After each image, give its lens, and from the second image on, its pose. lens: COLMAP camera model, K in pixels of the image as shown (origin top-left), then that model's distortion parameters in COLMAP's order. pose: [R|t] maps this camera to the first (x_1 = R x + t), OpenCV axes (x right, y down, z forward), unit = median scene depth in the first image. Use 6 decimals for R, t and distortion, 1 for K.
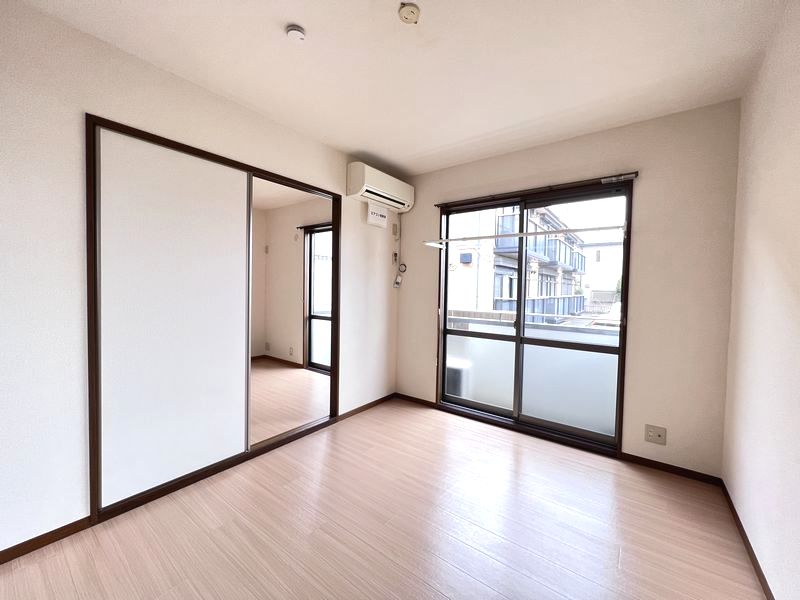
lens RADIAL K [[320.2, 0, 400.0], [0, 320.2, 300.0], [0, 0, 1]] dist [0.001723, 0.000033]
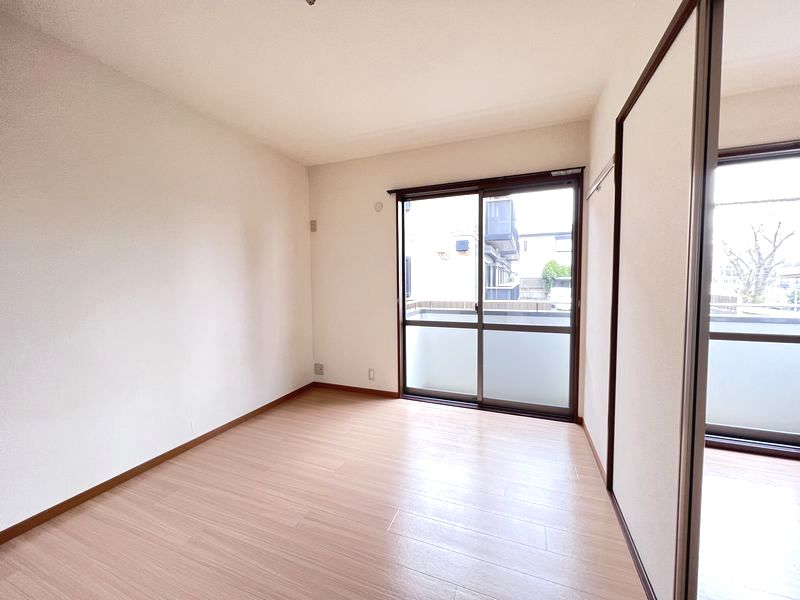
lens RADIAL K [[313.7, 0, 400.0], [0, 313.7, 300.0], [0, 0, 1]] dist [-0.001247, -0.000024]
pose [[0.962905, -0.047611, 0.265607, -0.149246], [0.039493, 0.998578, 0.035822, -0.006938], [-0.266935, -0.024004, 0.963416, 0.112143]]
